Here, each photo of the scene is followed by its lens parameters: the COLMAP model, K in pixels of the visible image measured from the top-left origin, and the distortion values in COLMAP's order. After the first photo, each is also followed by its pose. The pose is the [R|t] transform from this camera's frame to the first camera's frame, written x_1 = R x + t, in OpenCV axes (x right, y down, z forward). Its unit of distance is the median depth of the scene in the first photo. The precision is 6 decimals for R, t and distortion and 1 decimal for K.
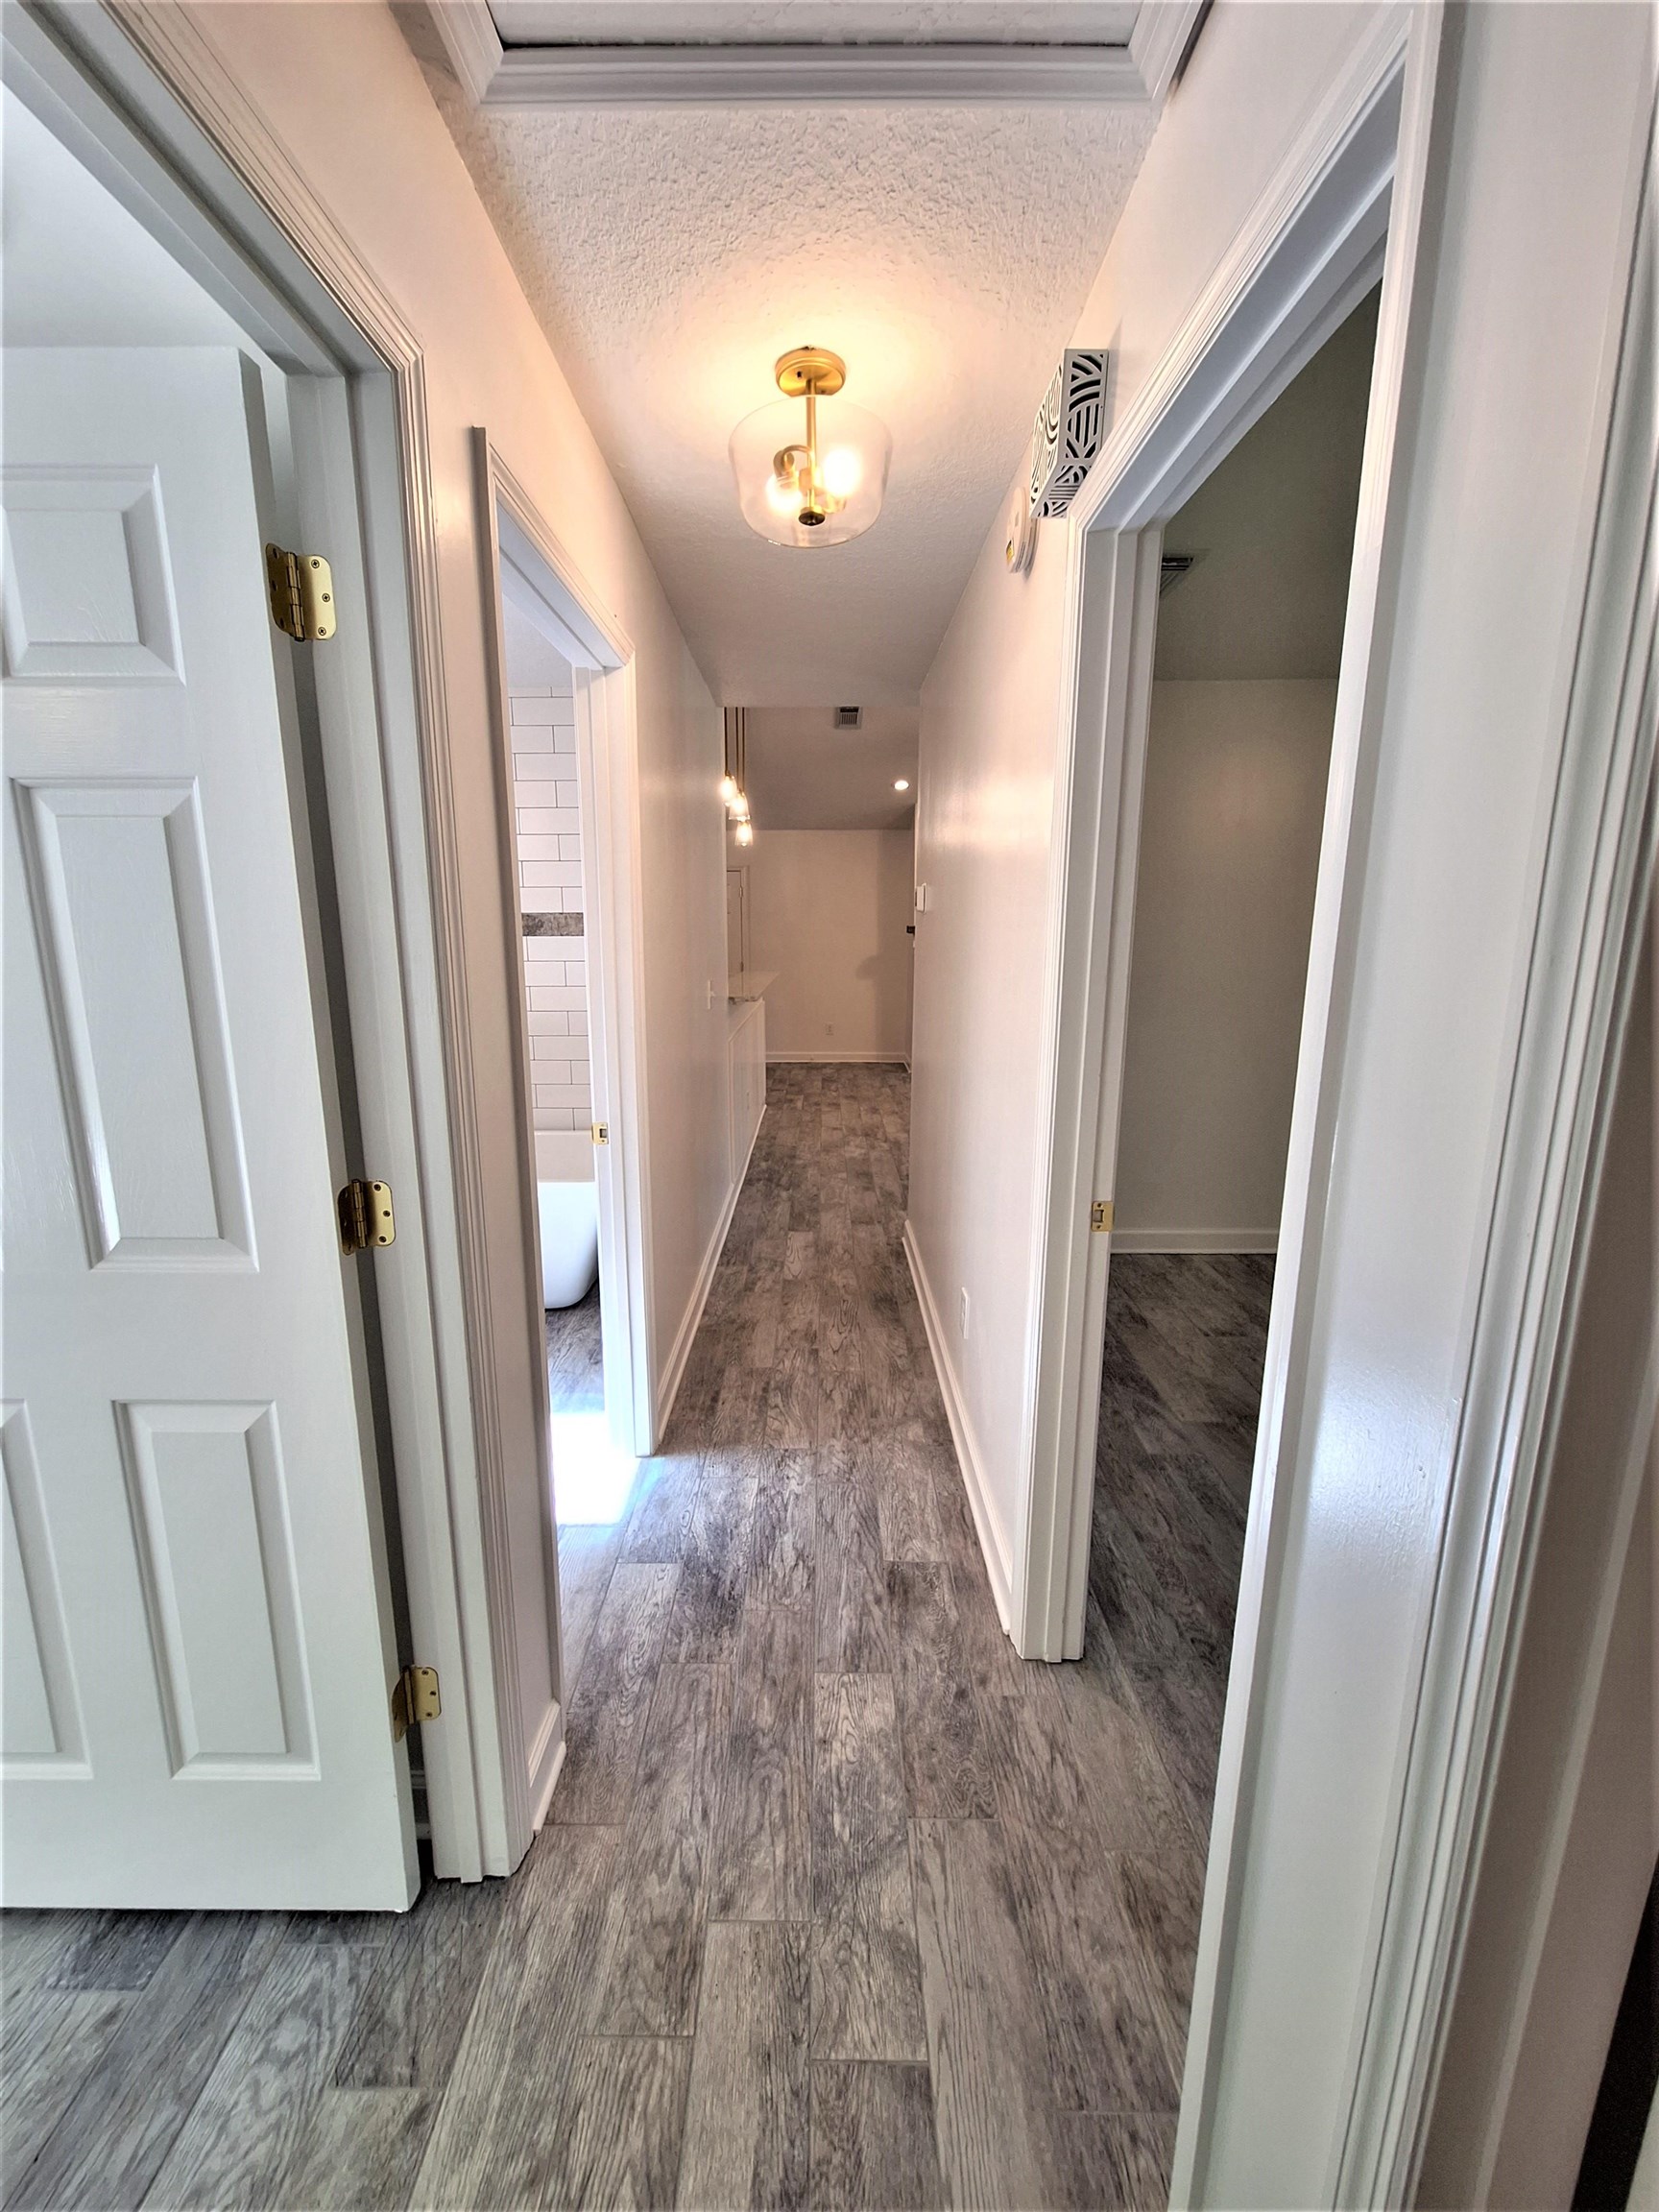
lens RADIAL K [[872.9, 0, 812.5], [0, 872.9, 1108.6], [0, 0, 1]] dist [-0.002809, 0.001159]
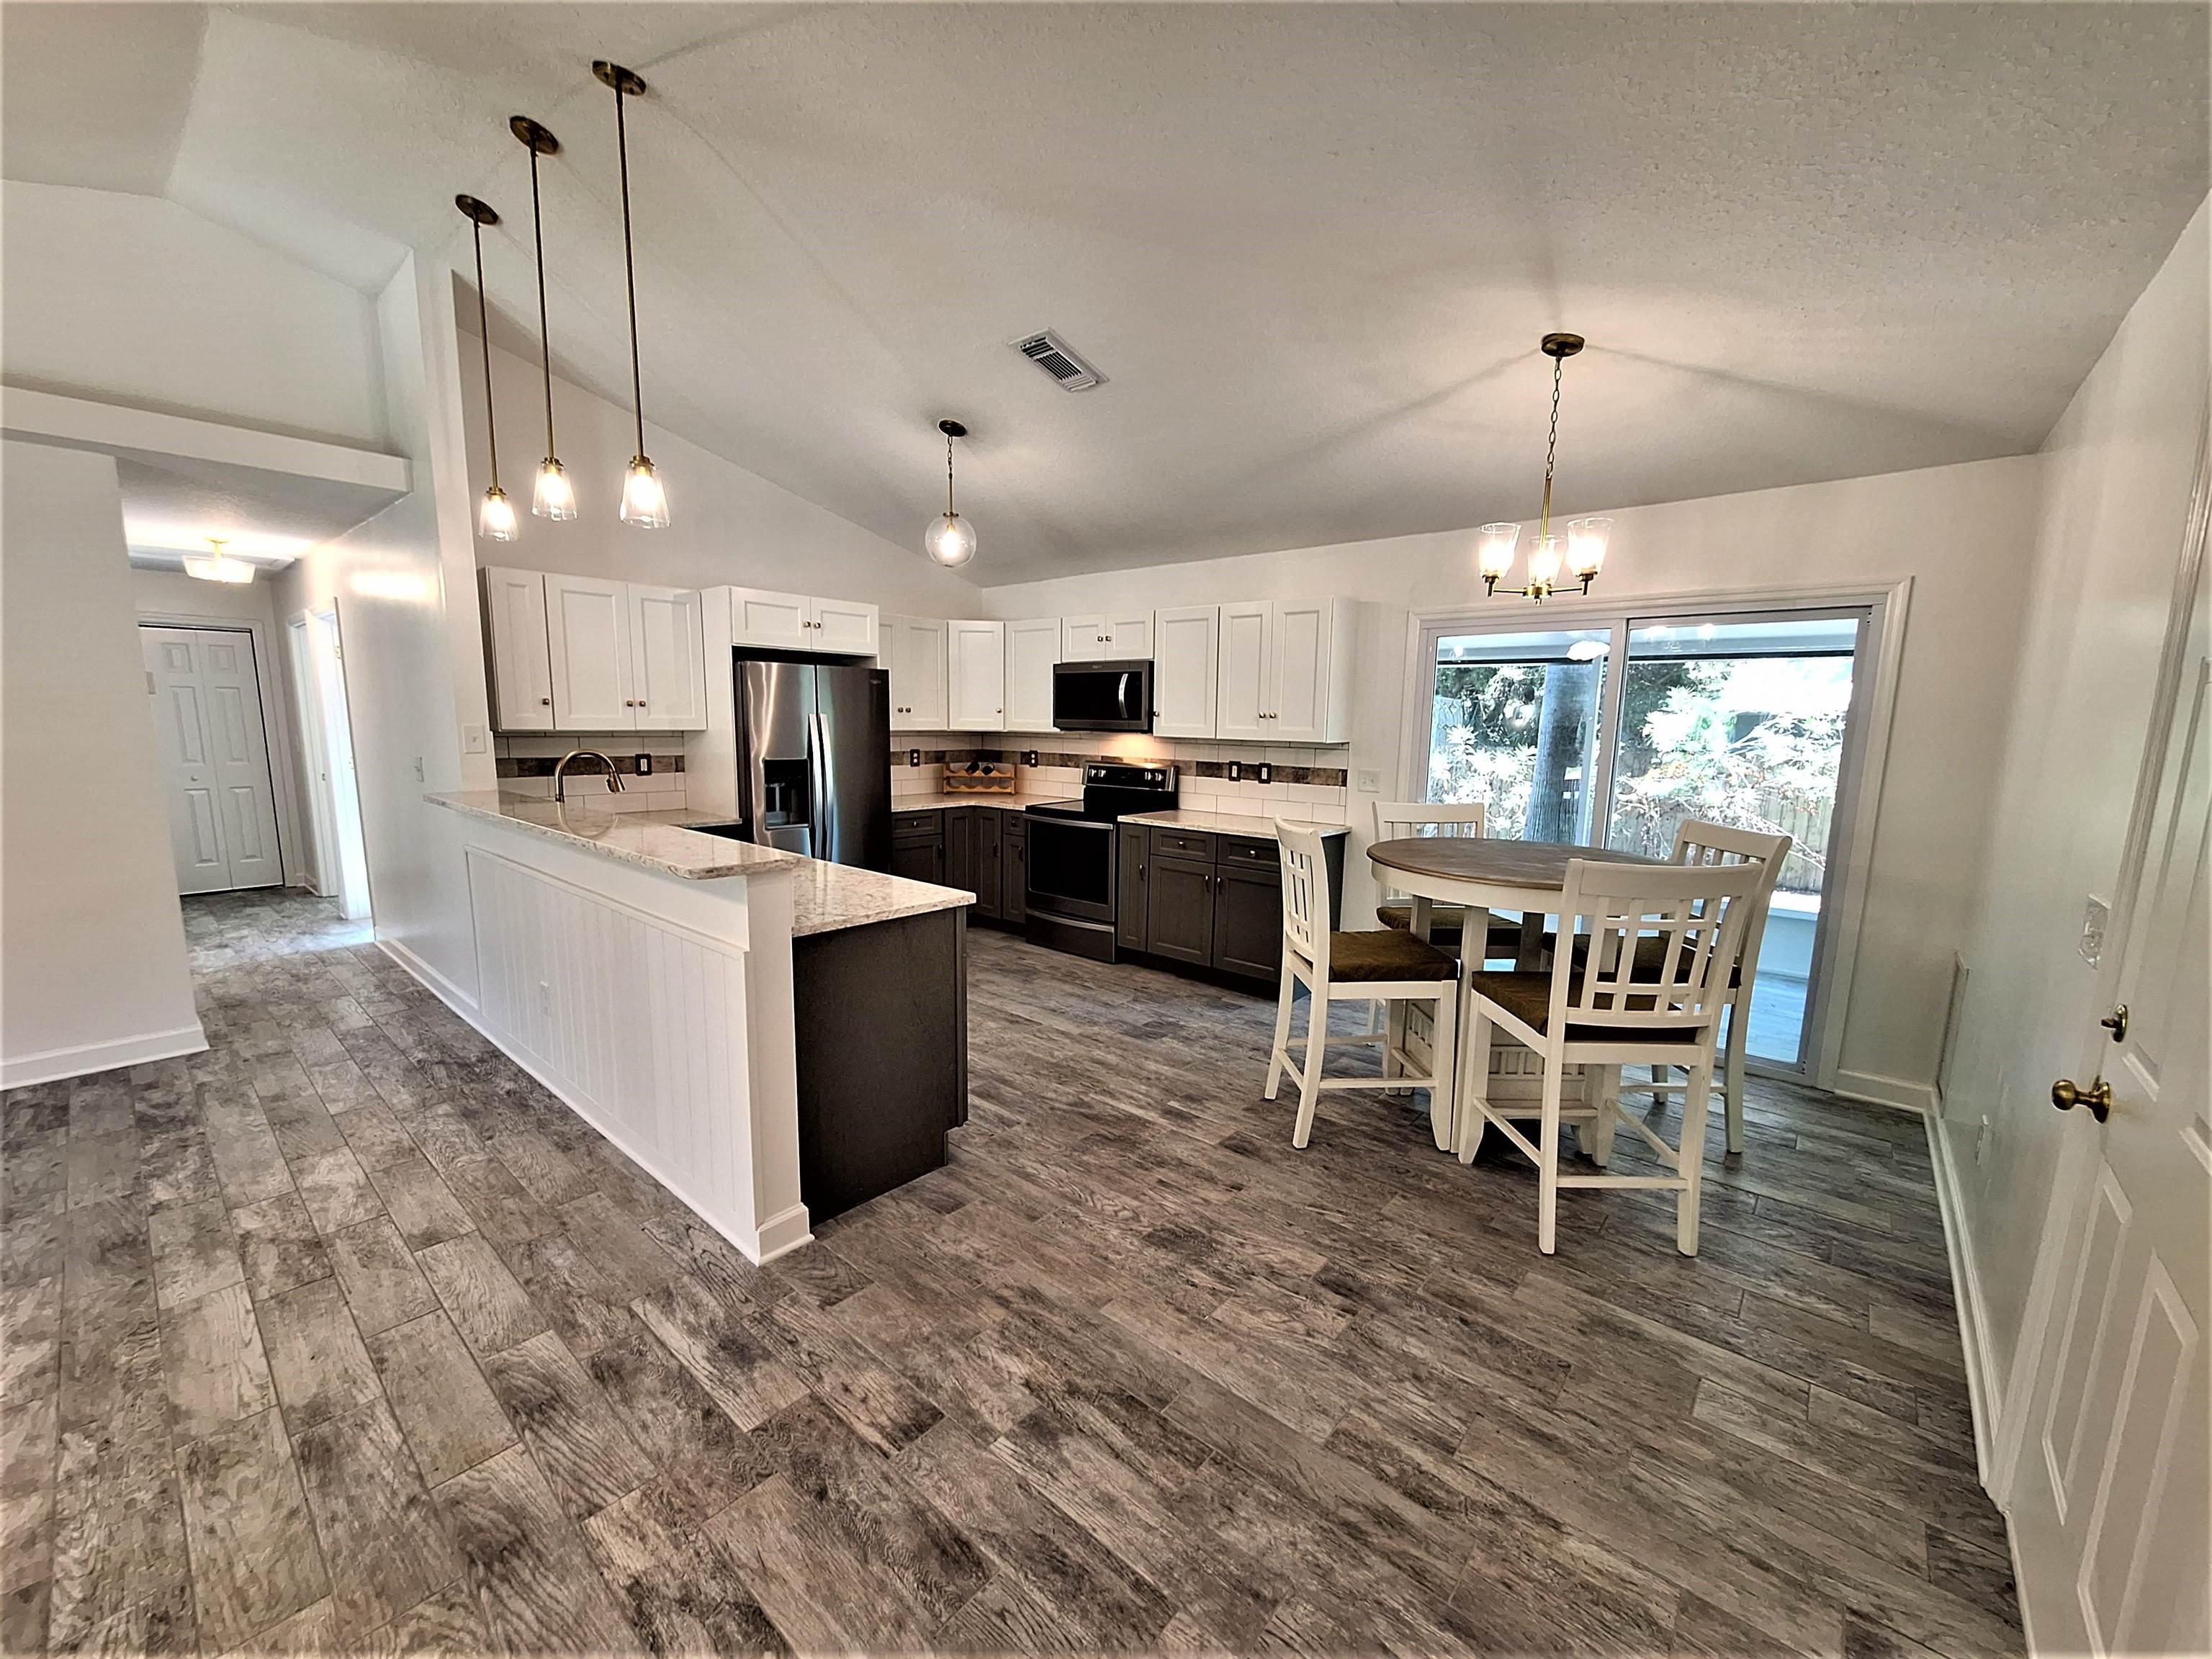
lens RADIAL K [[872.9, 0, 1095.0], [0, 872.9, 844.9], [0, 0, 1]] dist [-0.002809, 0.001159]
pose [[-0.648385, 0.099270, -0.754813, 0.256284], [-0.170544, 0.947326, 0.271086, -0.693112], [0.741965, 0.304496, -0.597302, 3.282517]]
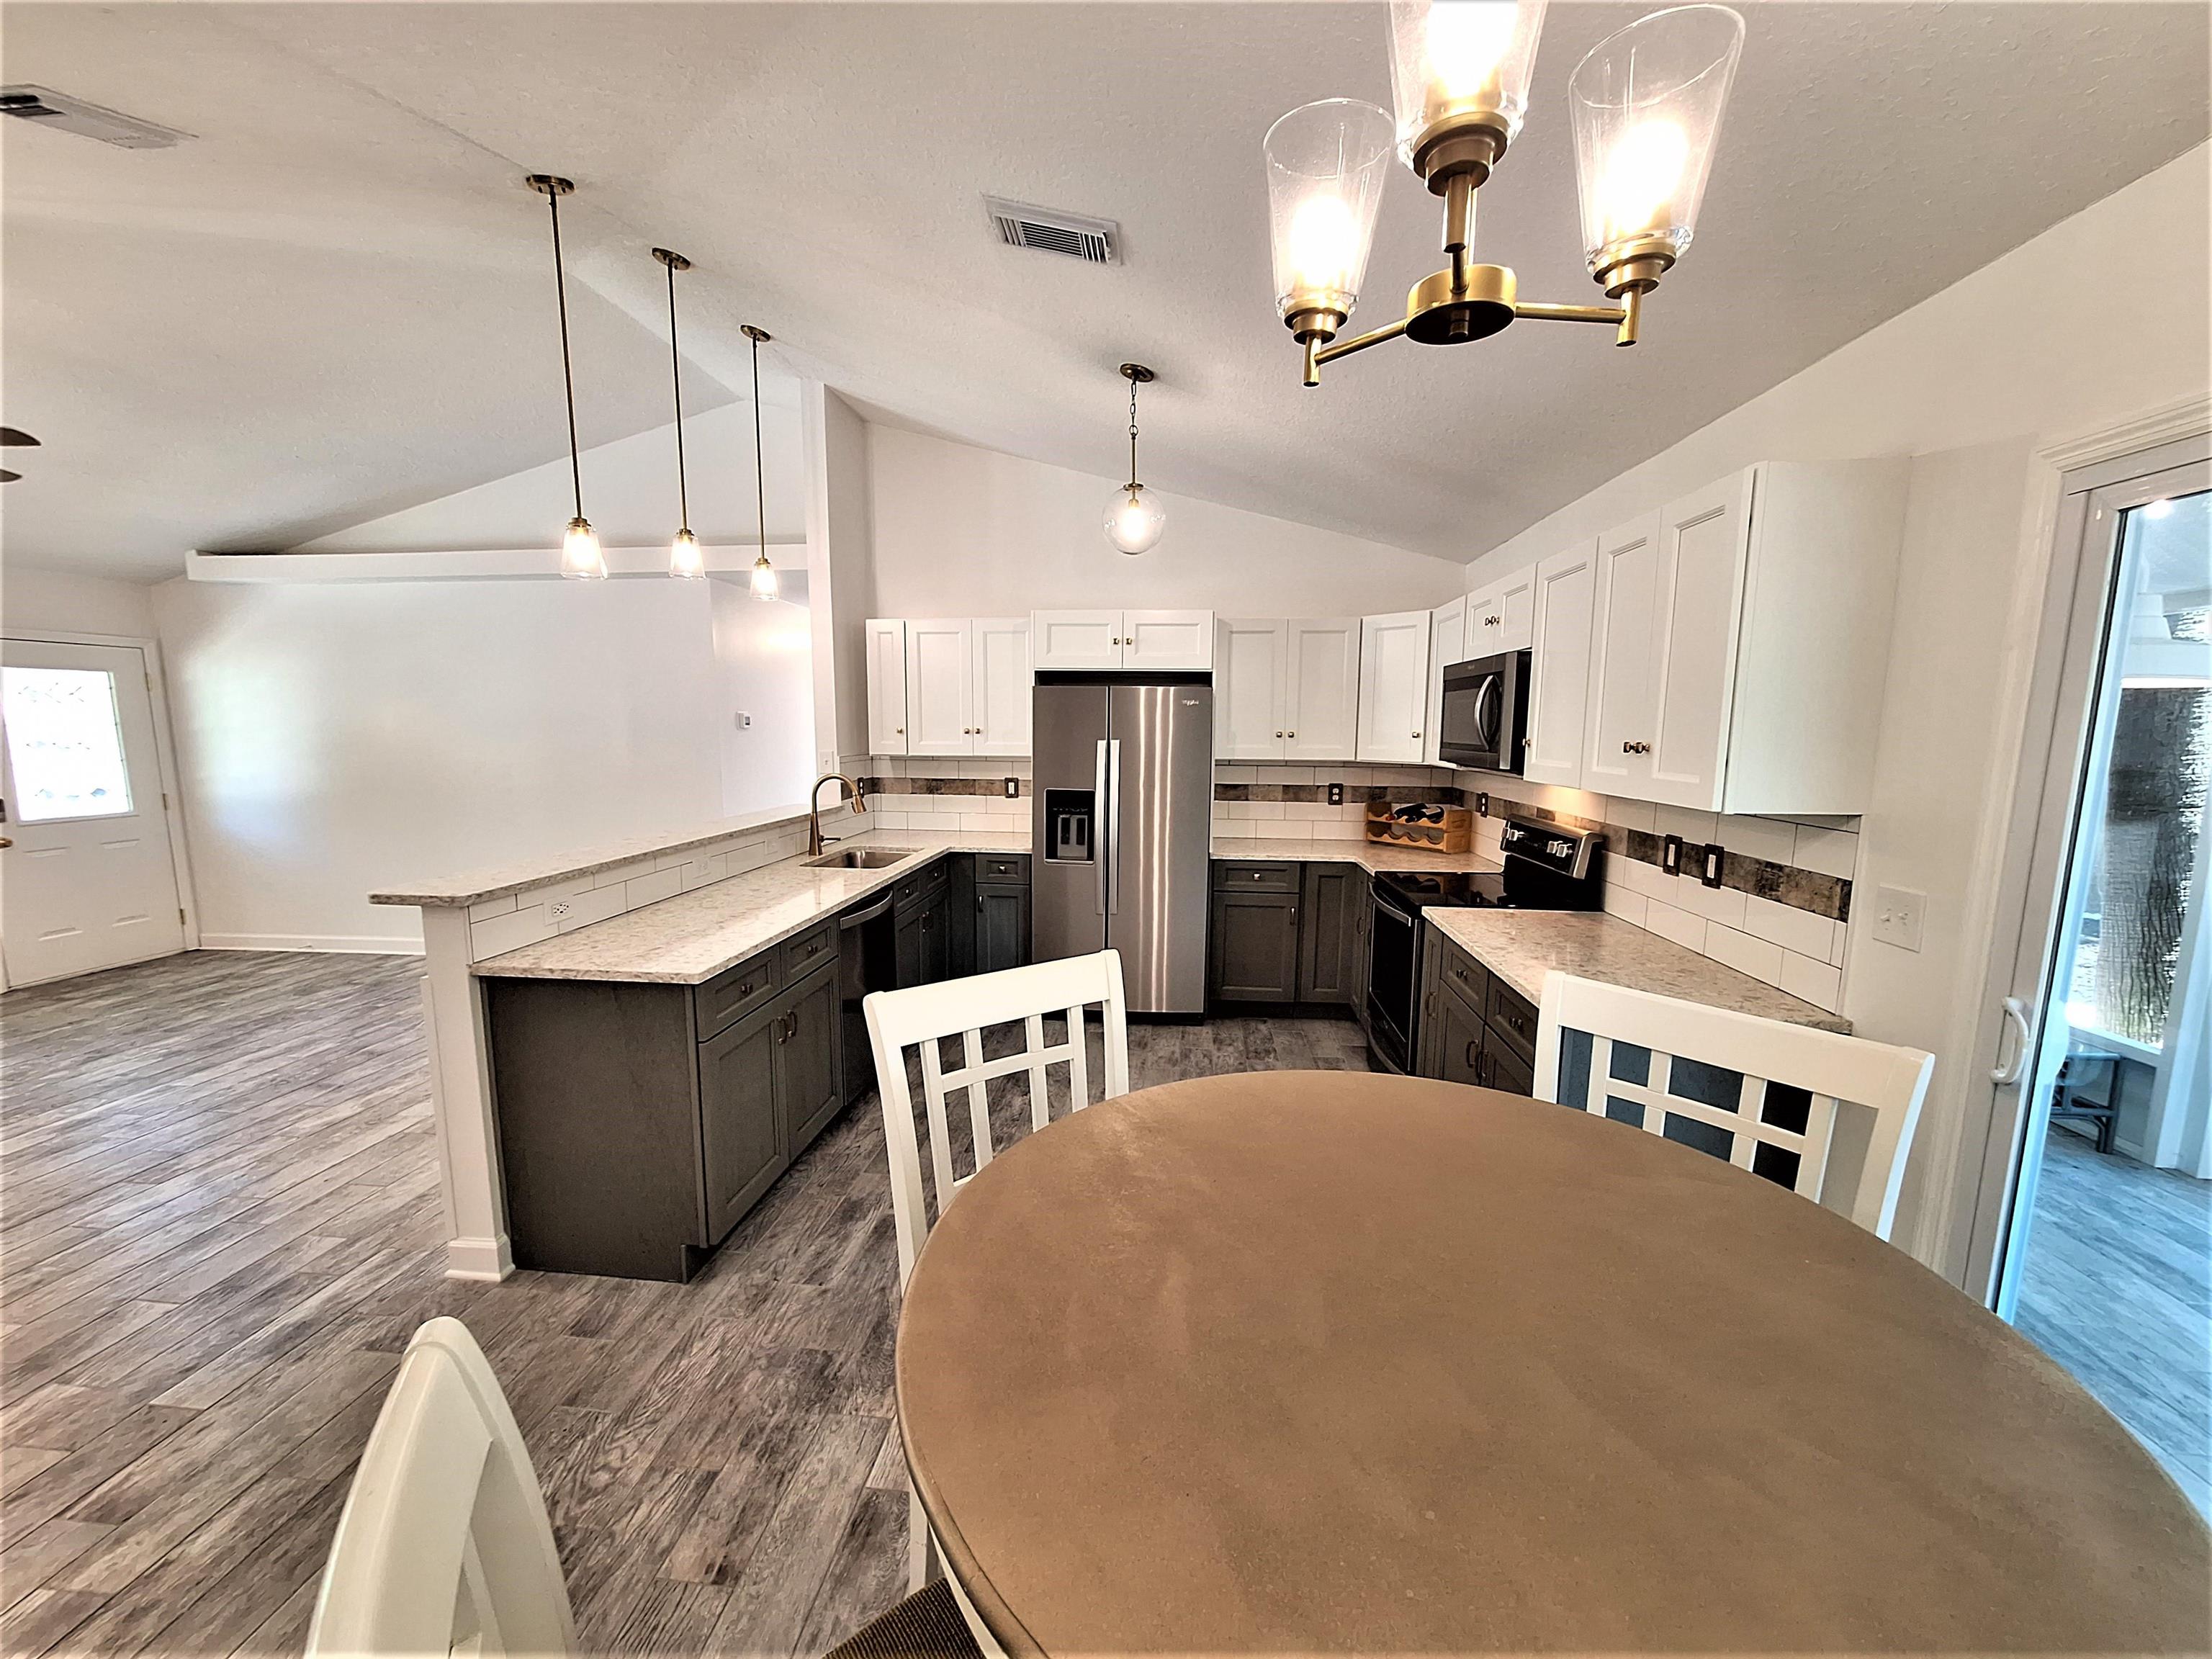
lens RADIAL K [[872.9, 0, 1093.6], [0, 872.9, 845.1], [0, 0, 1]] dist [-0.002809, 0.001159]
pose [[-0.995292, -0.018683, 0.095100, -0.889764], [0.014376, 0.941931, 0.335500, -0.724644], [-0.095846, 0.335287, -0.937228, 3.280727]]
